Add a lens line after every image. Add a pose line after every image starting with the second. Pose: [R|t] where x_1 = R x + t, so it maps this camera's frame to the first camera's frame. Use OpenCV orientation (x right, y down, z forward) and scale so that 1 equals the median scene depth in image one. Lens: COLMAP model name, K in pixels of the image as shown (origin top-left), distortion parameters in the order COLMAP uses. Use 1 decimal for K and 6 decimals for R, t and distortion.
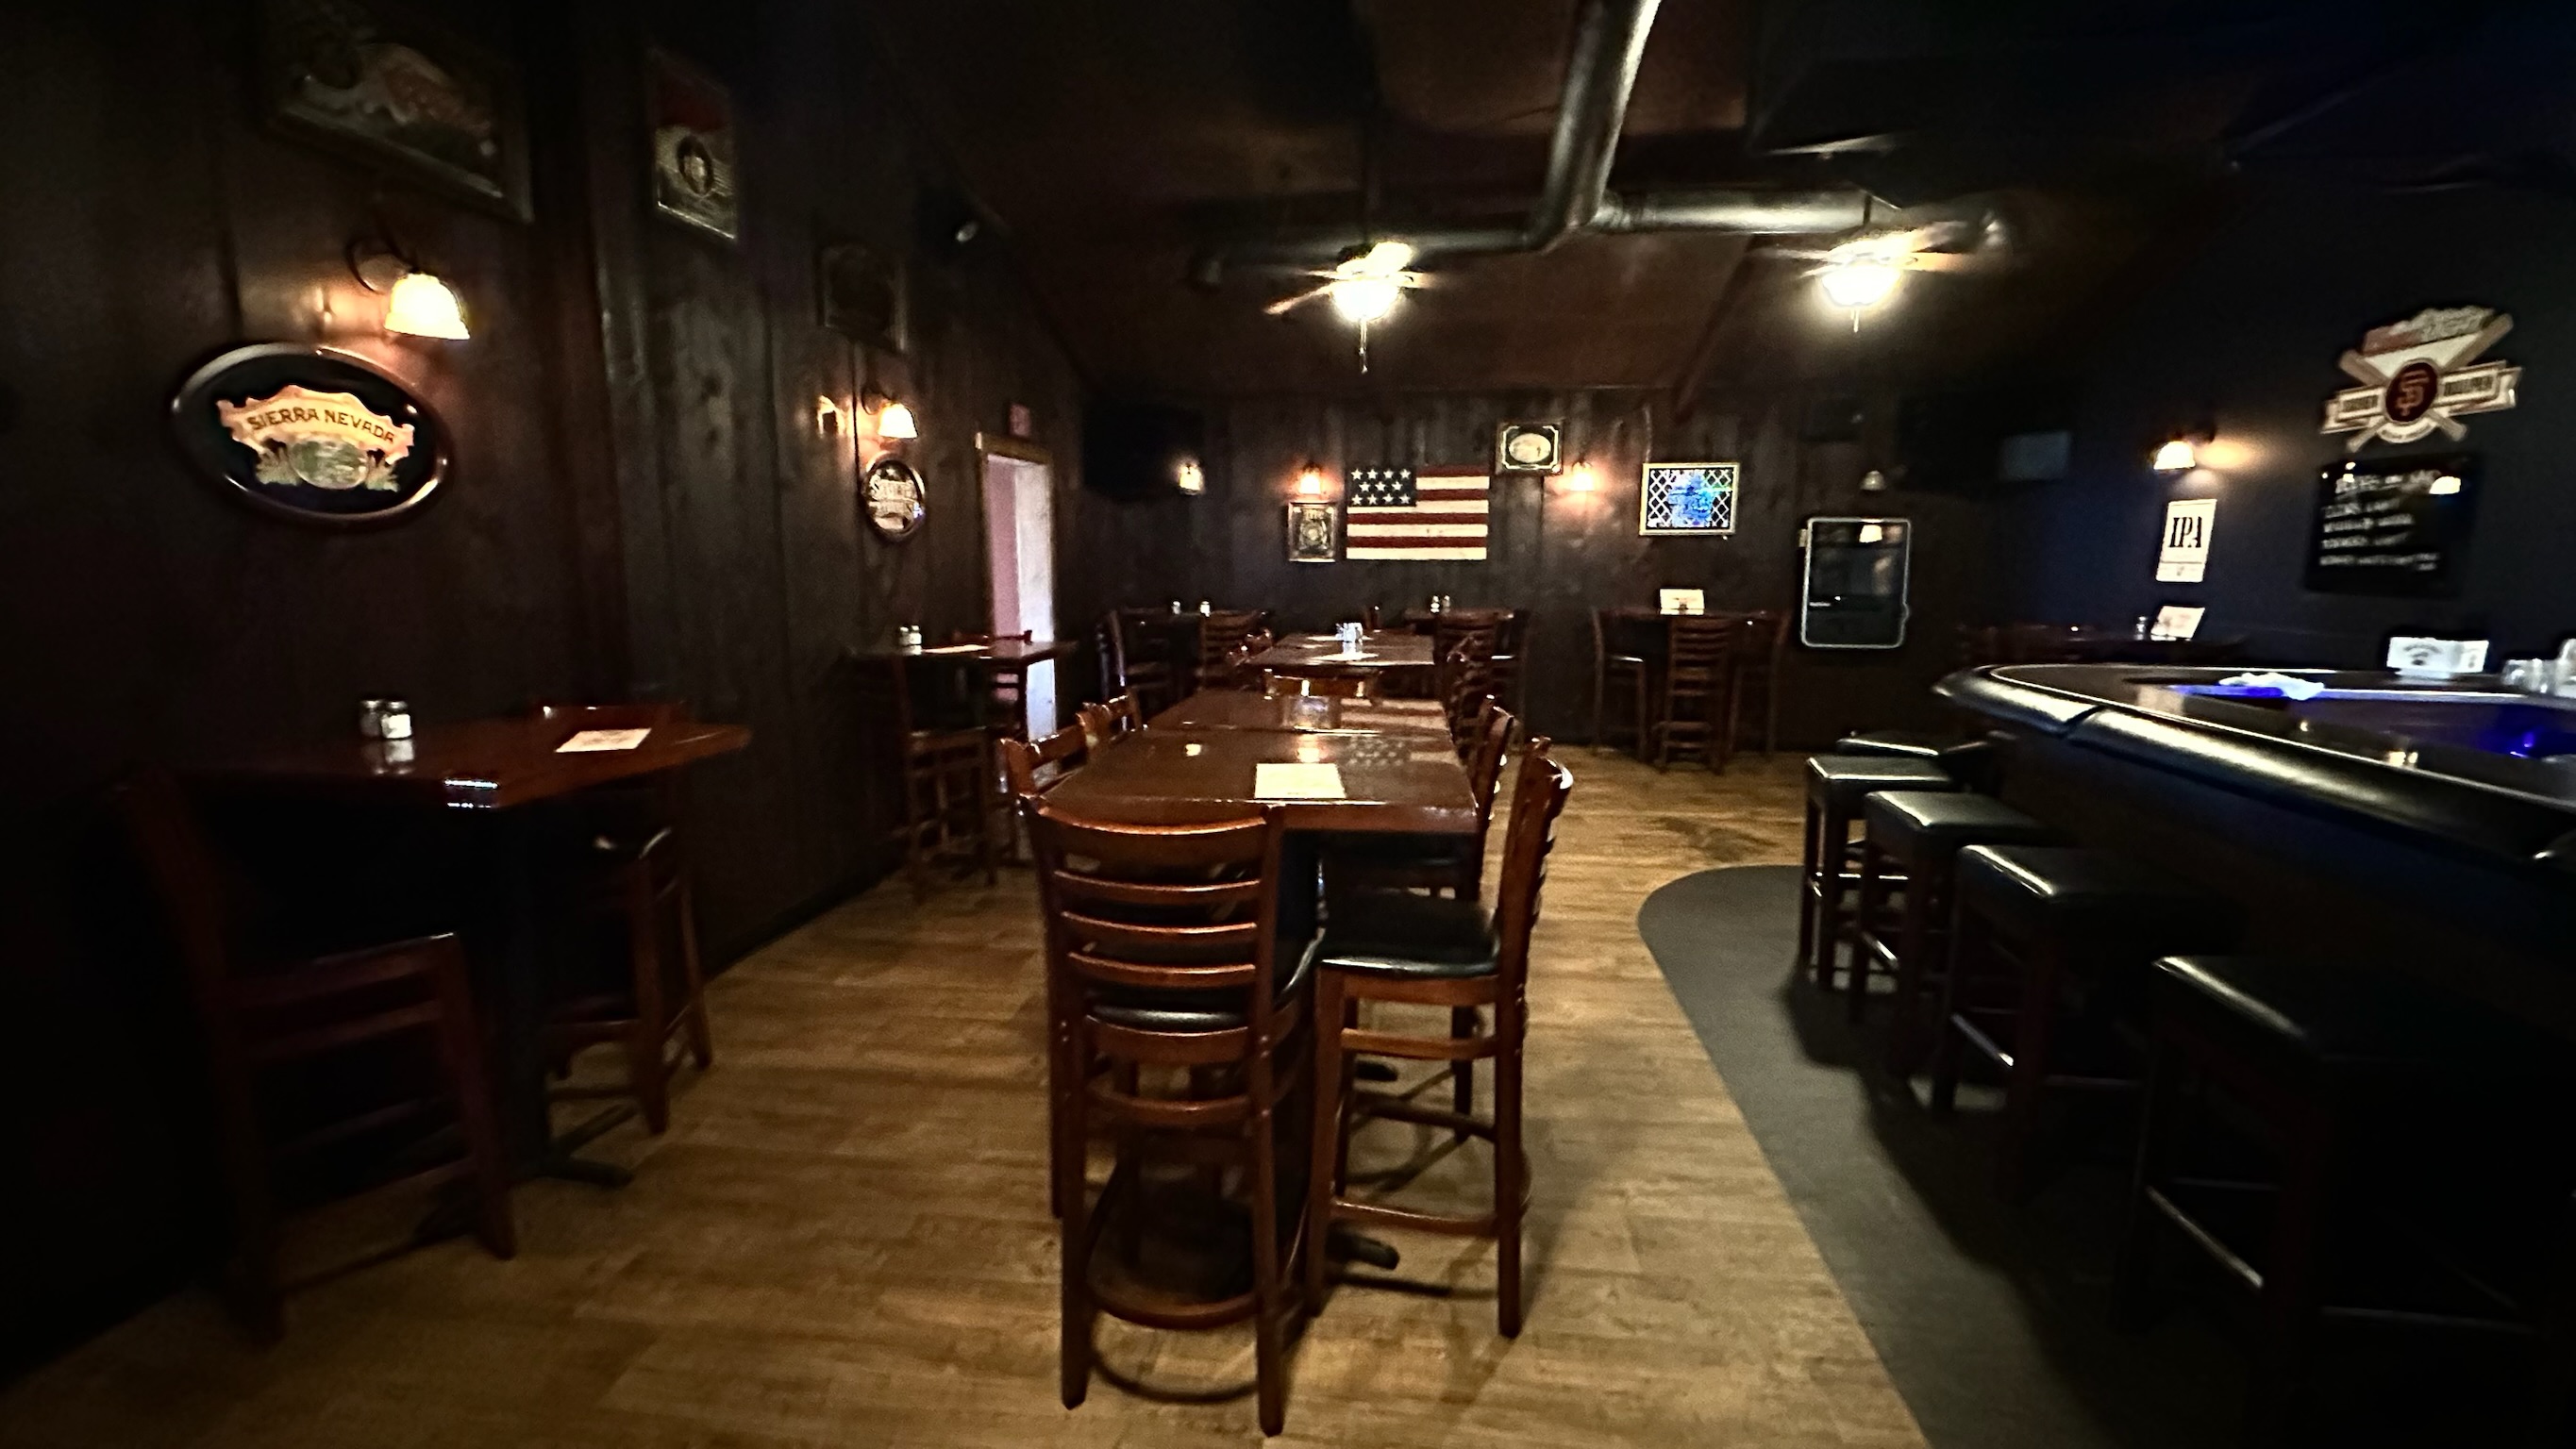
lens RADIAL K [[1022.7, 0, 1300.1], [0, 1022.7, 706.1], [0, 0, 1]] dist [0.000268, -0.000068]
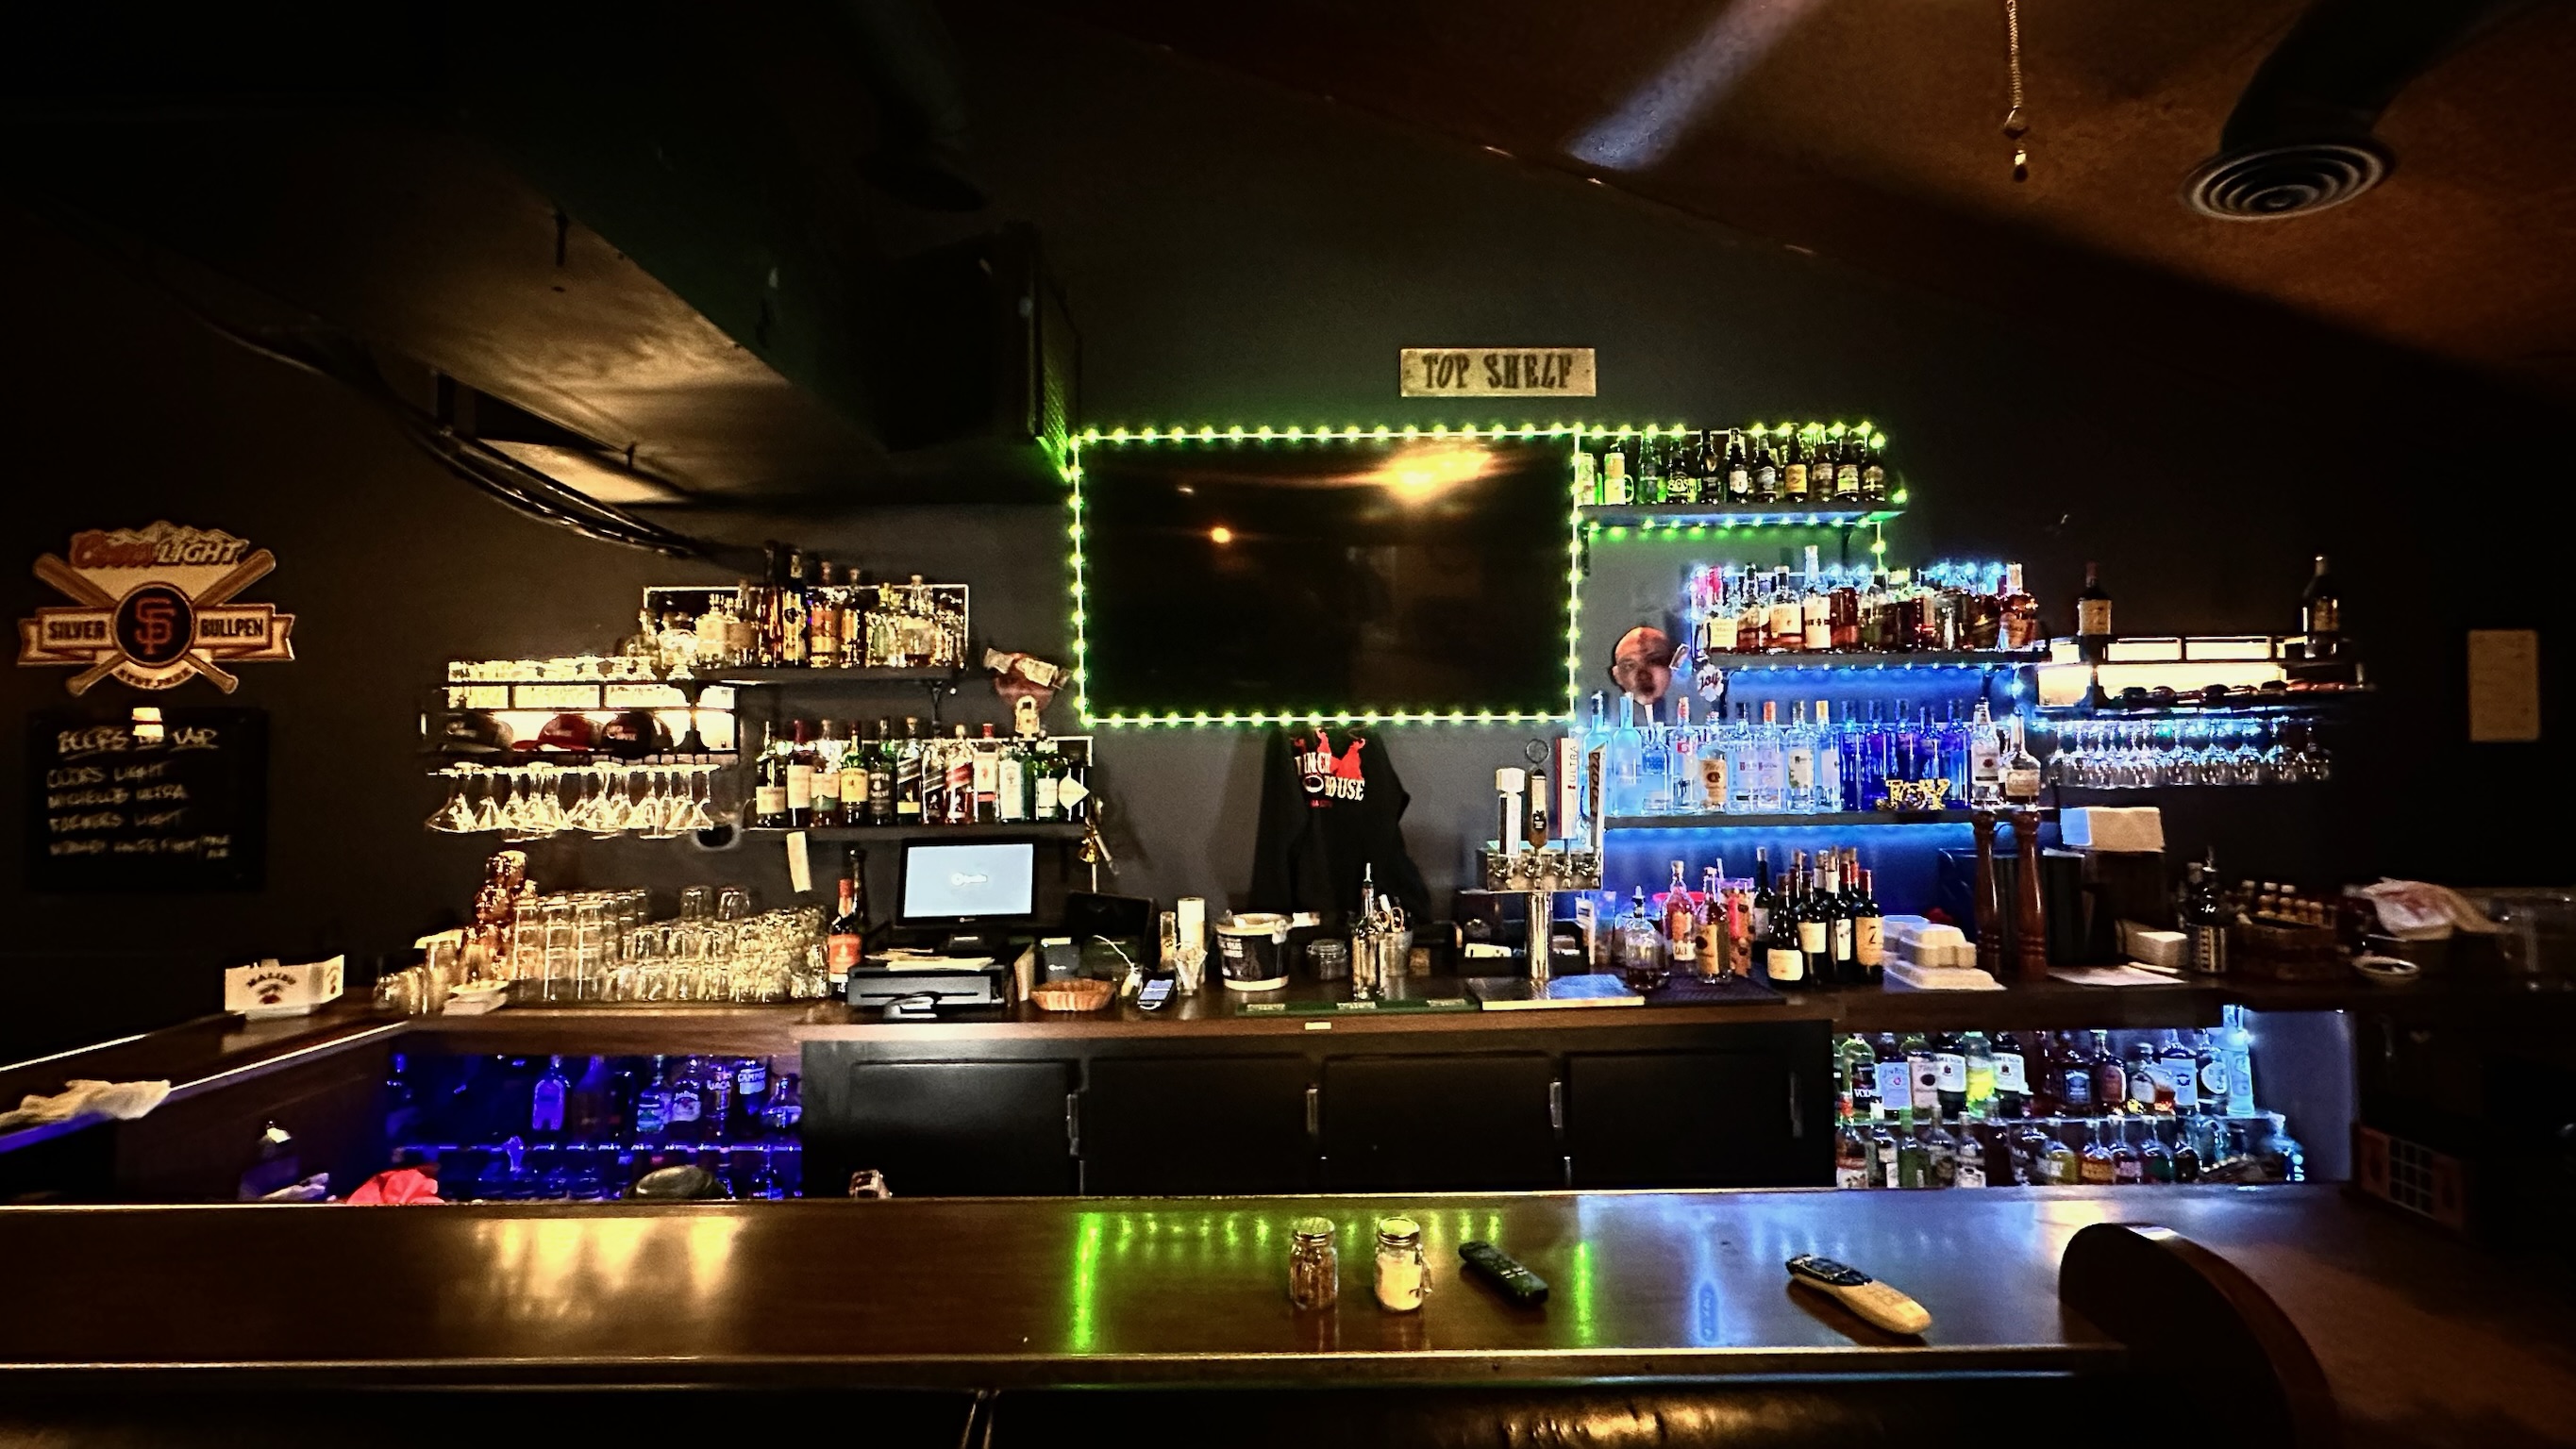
lens RADIAL K [[1022.7, 0, 1278.5], [0, 1022.7, 724.8], [0, 0, 1]] dist [0.000268, -0.000068]
pose [[-0.146623, 0.020584, 0.988978, 0.226349], [0.159429, 0.987205, 0.003089, -0.107880], [-0.976260, 0.158125, -0.148029, 0.324840]]
